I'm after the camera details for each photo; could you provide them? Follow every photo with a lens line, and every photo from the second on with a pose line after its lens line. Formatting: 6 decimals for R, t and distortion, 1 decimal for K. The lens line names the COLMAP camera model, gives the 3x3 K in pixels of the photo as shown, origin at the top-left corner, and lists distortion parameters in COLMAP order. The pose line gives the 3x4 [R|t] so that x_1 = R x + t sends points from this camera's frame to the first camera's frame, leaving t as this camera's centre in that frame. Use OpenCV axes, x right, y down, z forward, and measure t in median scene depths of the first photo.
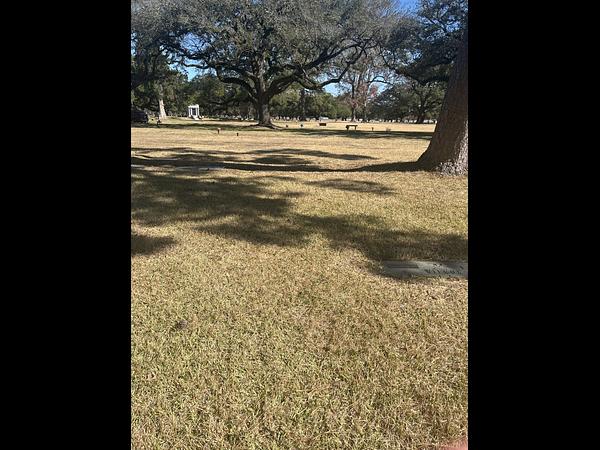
lens RADIAL K [[318.3, 0, 301.2], [0, 318.3, 222.8], [0, 0, 1]] dist [-0.007518, -0.011693]
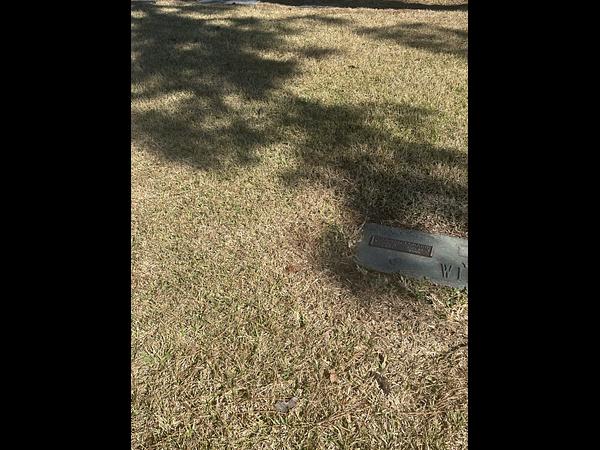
lens RADIAL K [[367.2, 0, 304.2], [0, 367.2, 225.9], [0, 0, 1]] dist [0.017780, -0.030984]
pose [[0.962837, 0.142312, -0.229547, 0.140099], [-0.046061, 0.923987, 0.379640, -0.044555], [0.266126, -0.354958, 0.896204, 0.216342]]
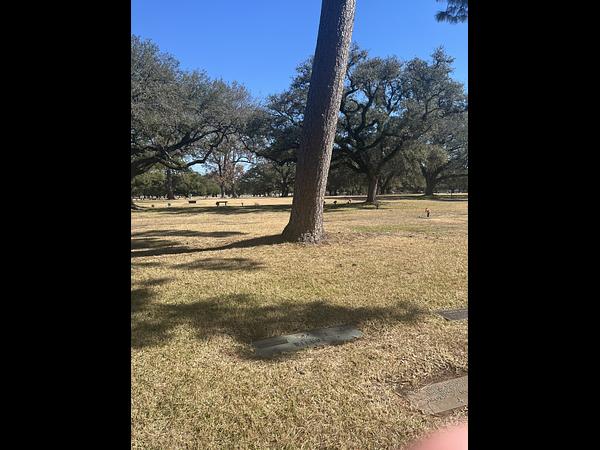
lens RADIAL K [[318.3, 0, 296.8], [0, 318.3, 226.1], [0, 0, 1]] dist [-0.007518, -0.011693]
pose [[0.927891, -0.074168, 0.365399, 0.023315], [0.151280, 0.970614, -0.187146, -0.011503], [-0.340781, 0.228929, 0.911844, -0.010704]]
